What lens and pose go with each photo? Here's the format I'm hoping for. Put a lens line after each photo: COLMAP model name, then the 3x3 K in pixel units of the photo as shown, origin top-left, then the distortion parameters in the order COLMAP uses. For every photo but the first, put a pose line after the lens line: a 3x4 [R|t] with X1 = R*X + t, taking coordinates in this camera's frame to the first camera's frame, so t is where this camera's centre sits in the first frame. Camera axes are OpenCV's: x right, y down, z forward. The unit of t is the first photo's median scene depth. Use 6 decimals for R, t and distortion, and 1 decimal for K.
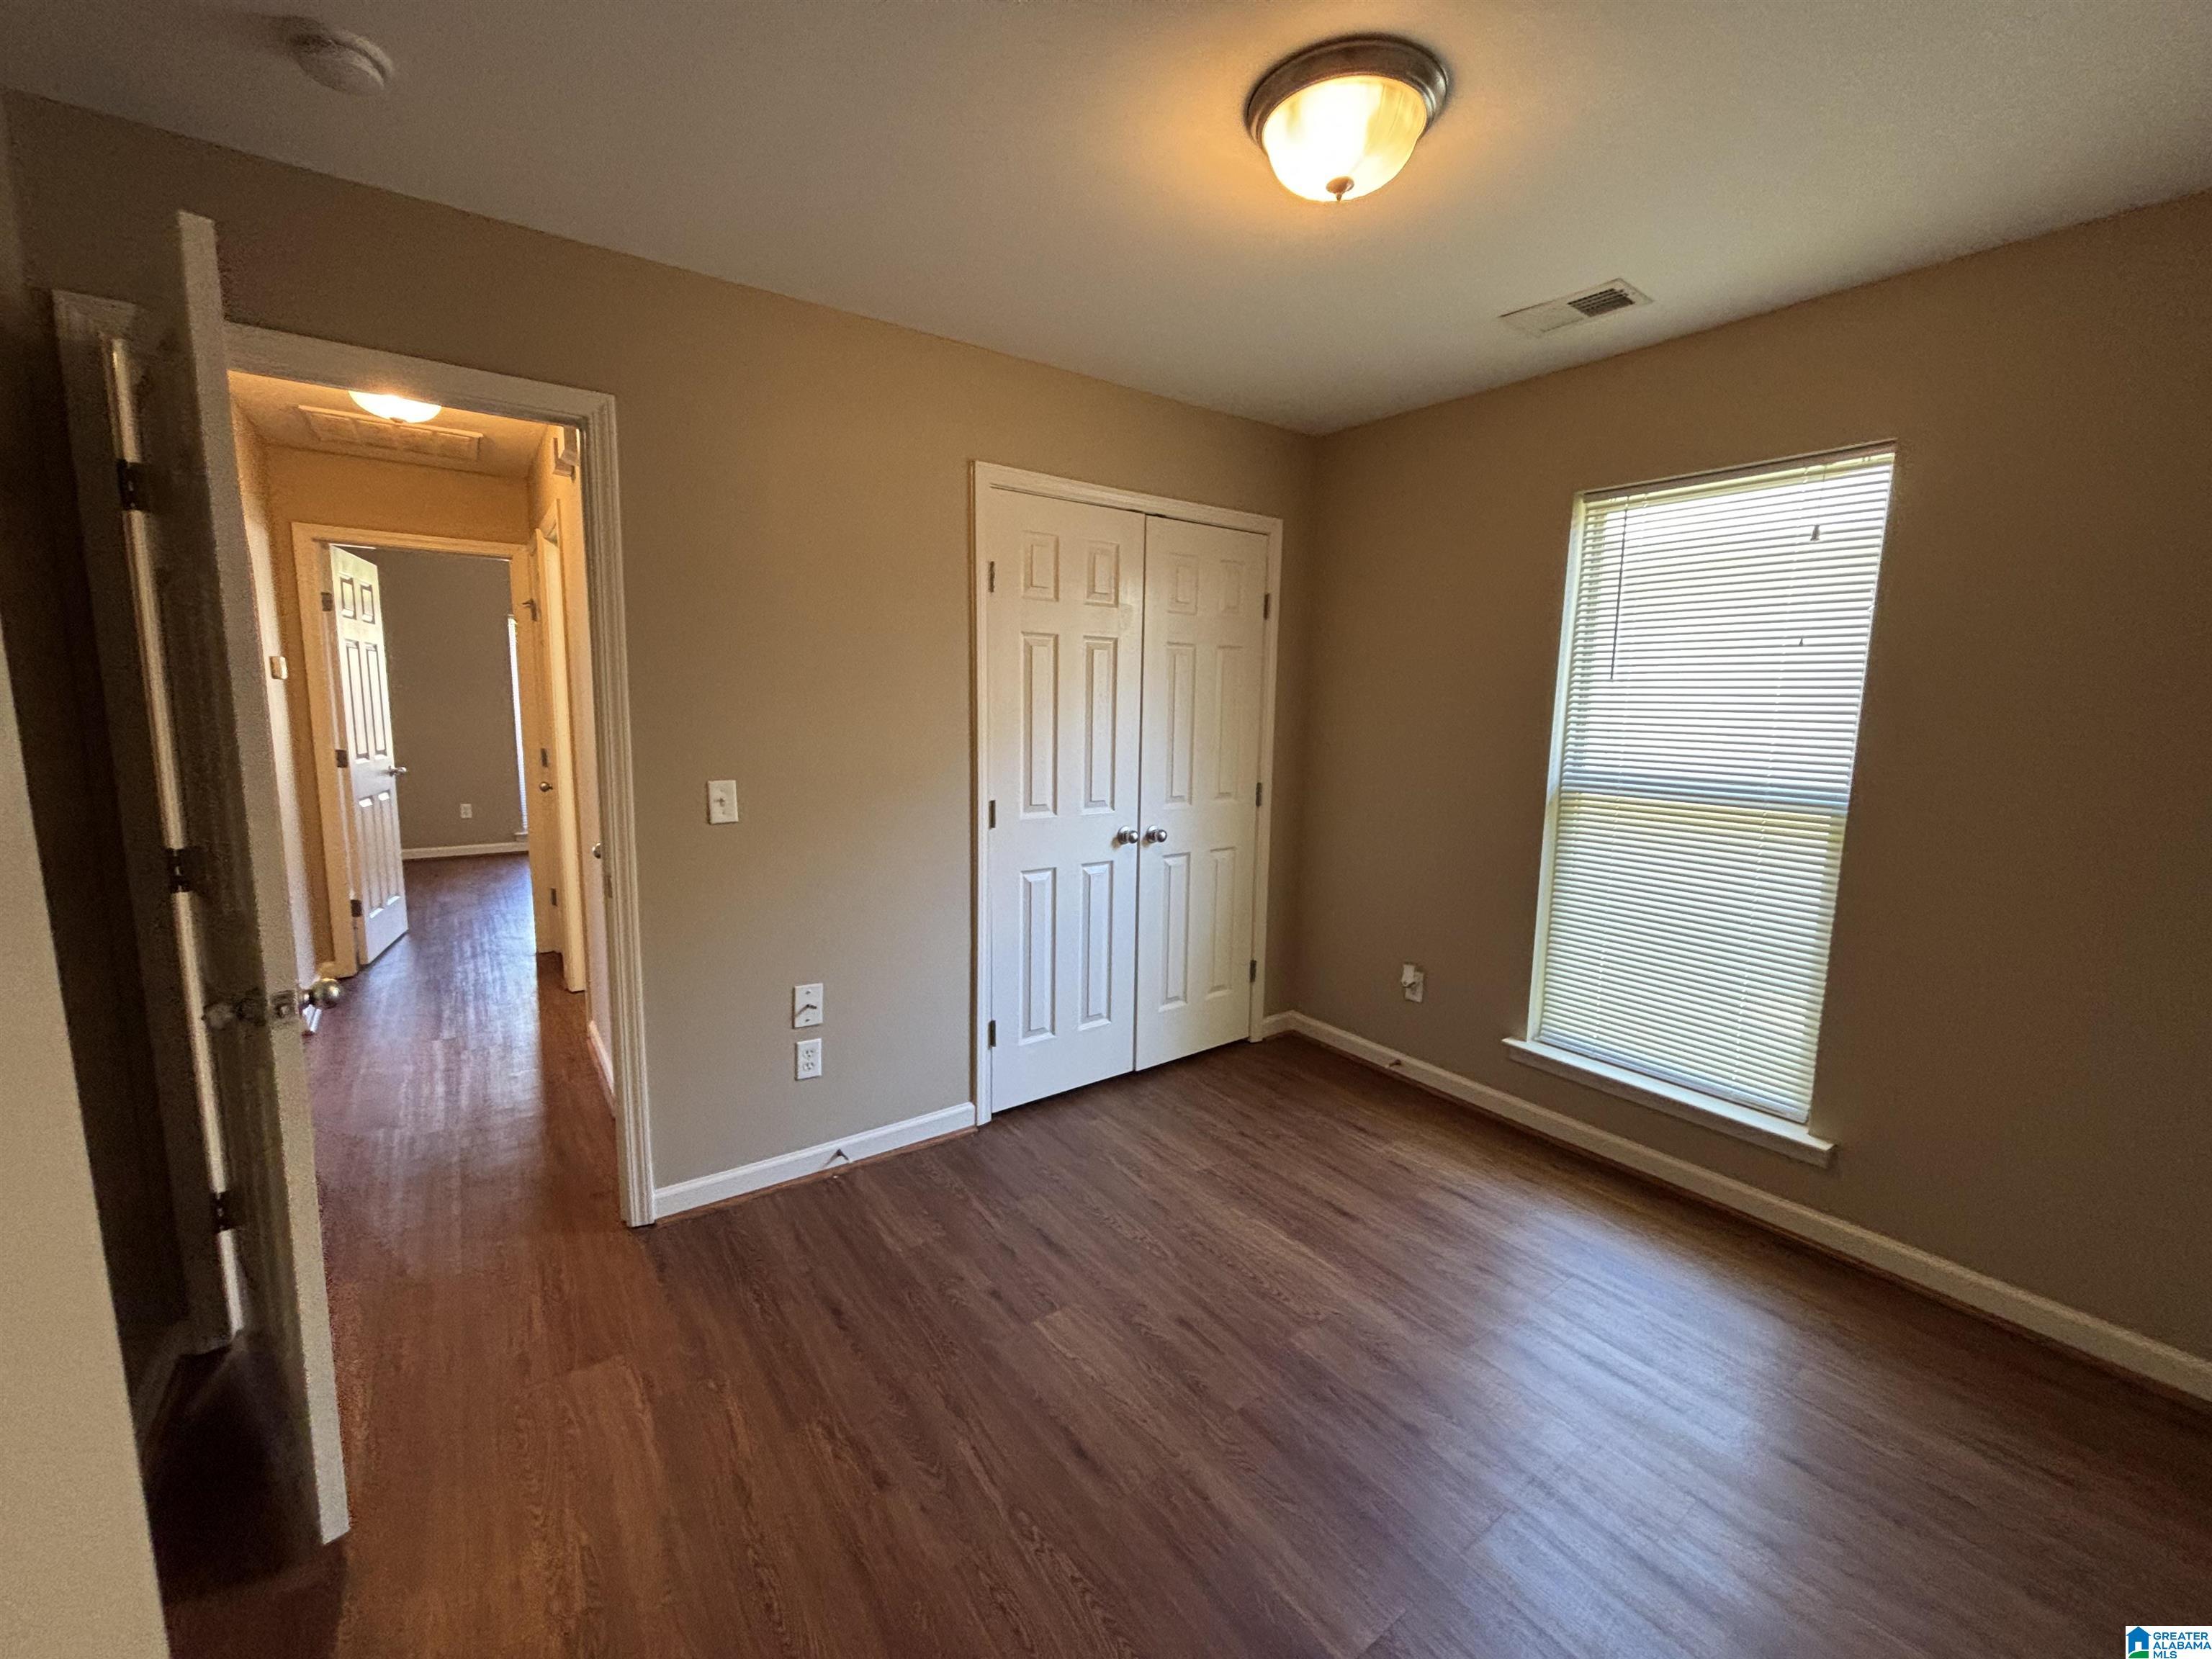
lens RADIAL K [[897.6, 0, 1108.9], [0, 897.6, 821.8], [0, 0, 1]] dist [-0.001467, -0.000118]
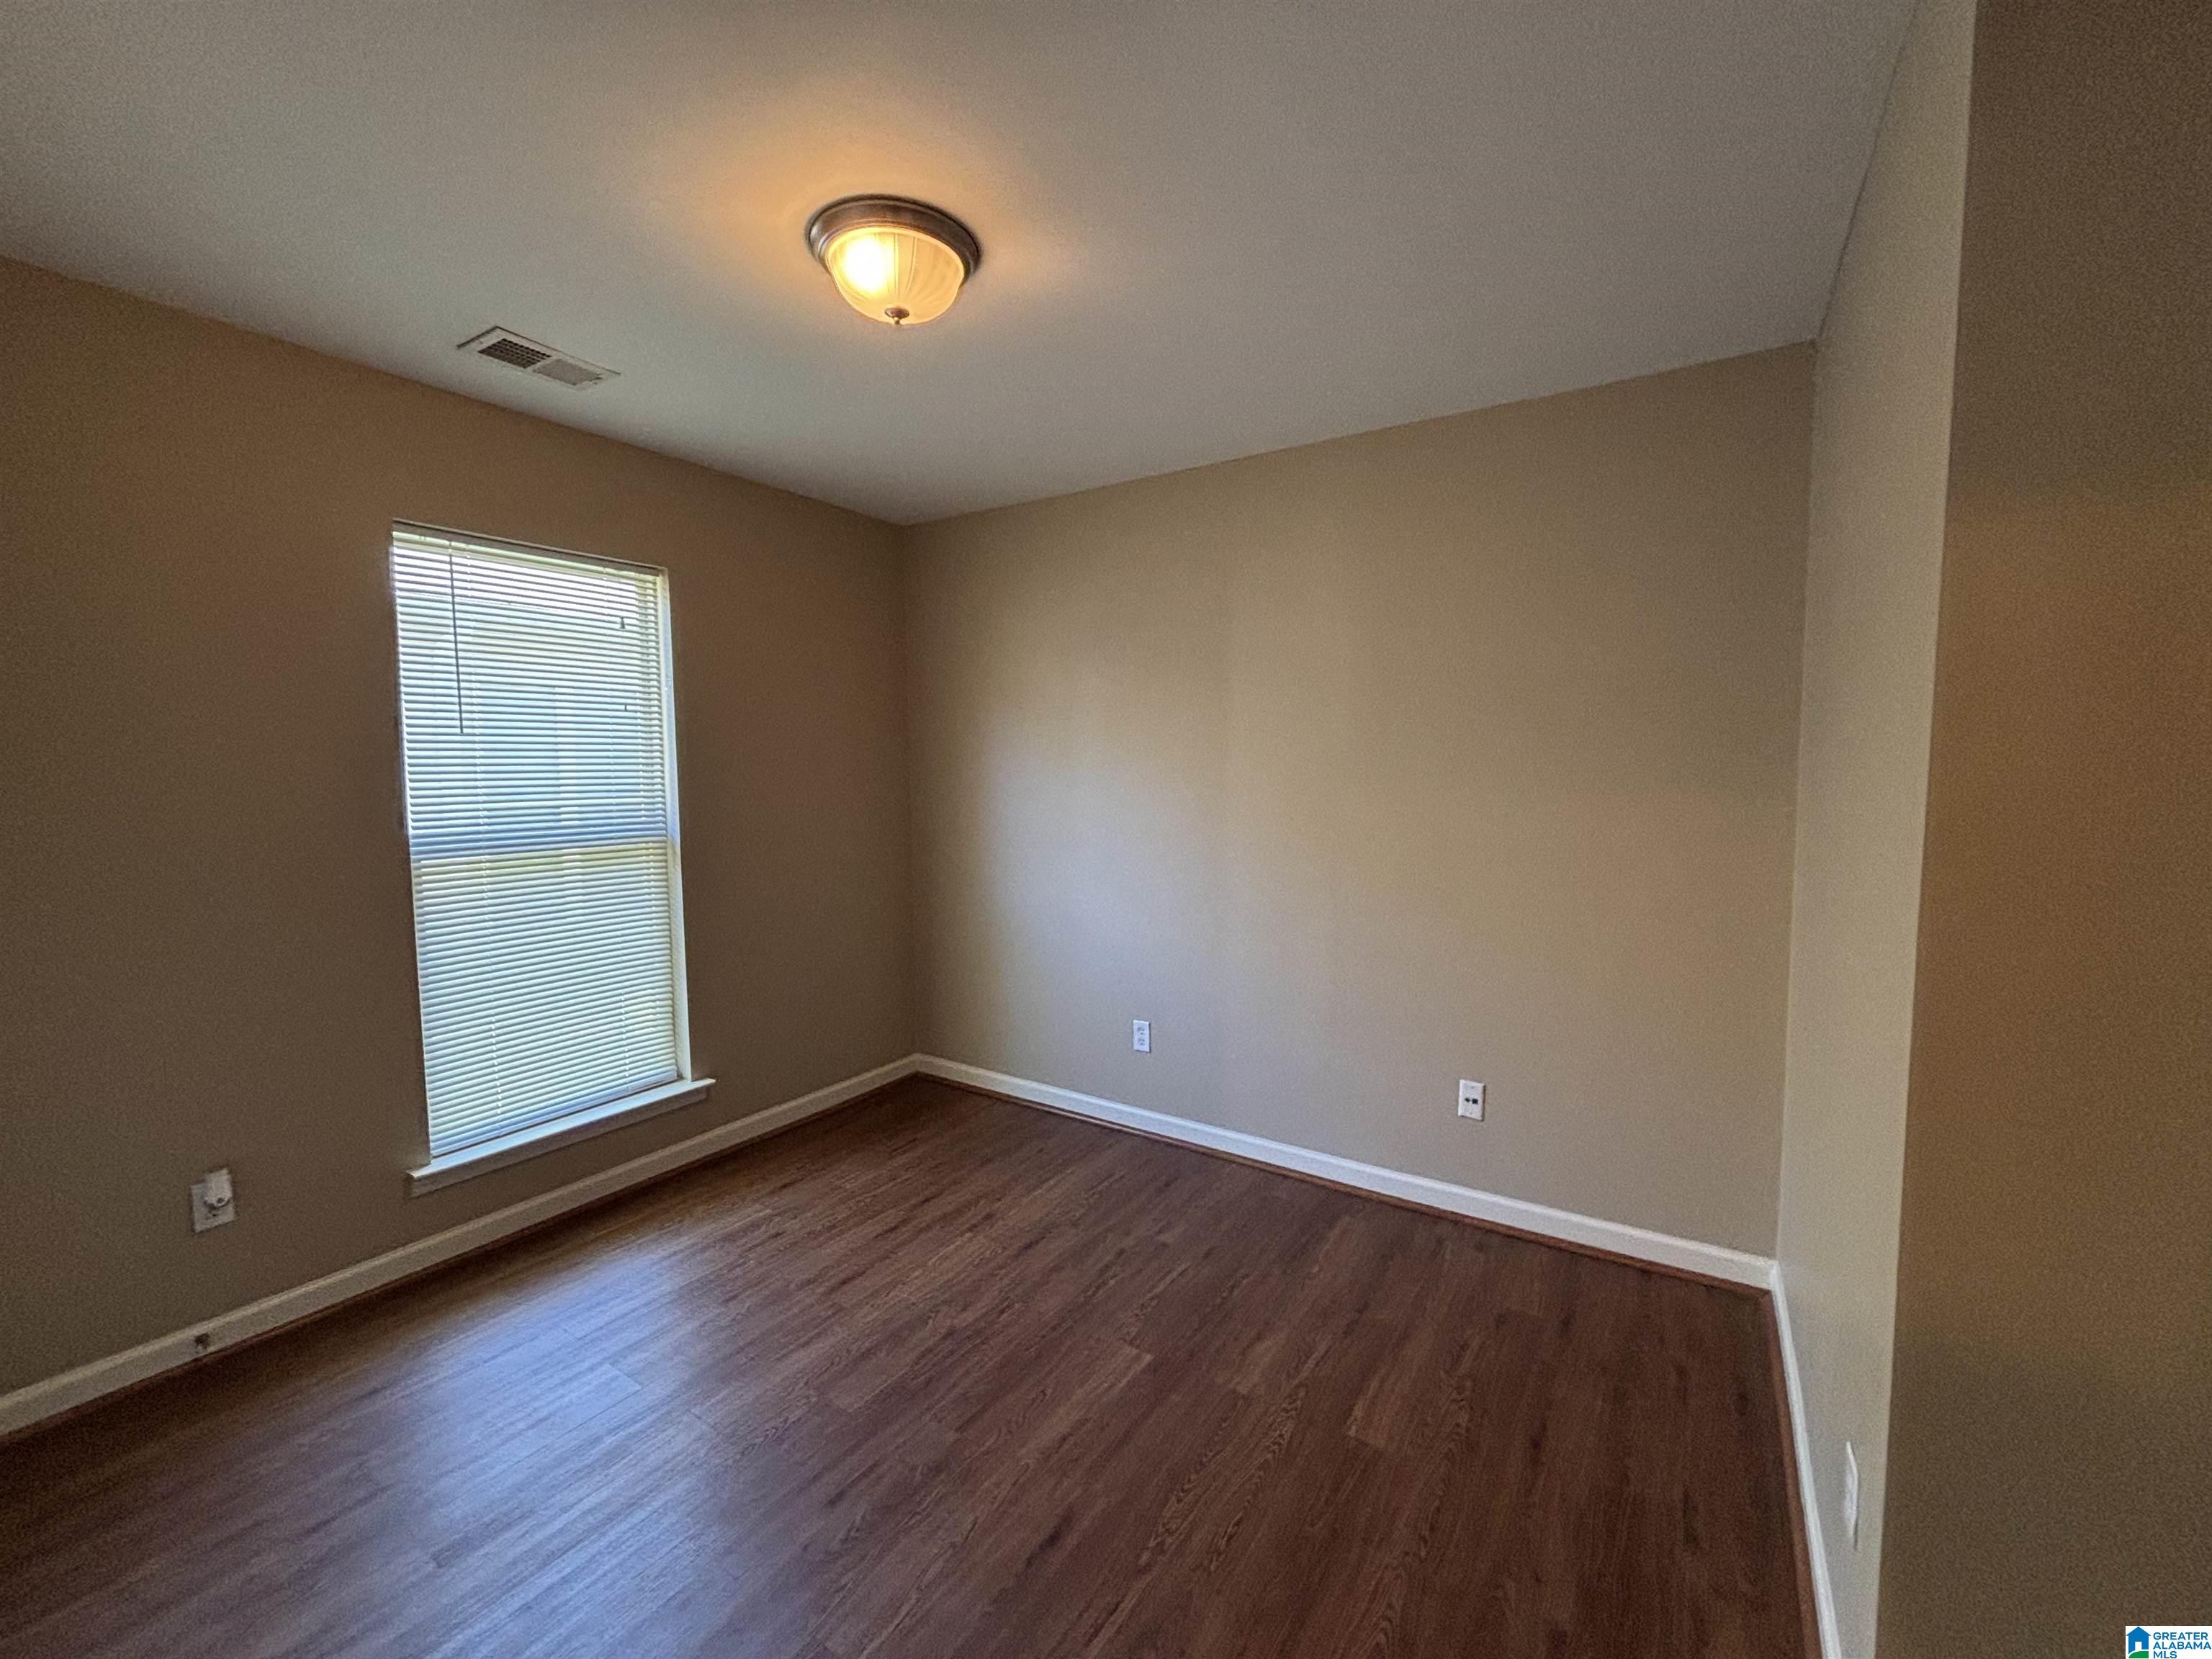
lens RADIAL K [[874.8, 0, 1106.0], [0, 874.8, 829.5], [0, 0, 1]] dist [-0.000544, 0.000037]
pose [[-0.336293, -0.085551, 0.937863, -0.602563], [0.128920, 0.982308, 0.135833, -0.112665], [-0.932891, 0.166589, -0.319314, 0.782068]]
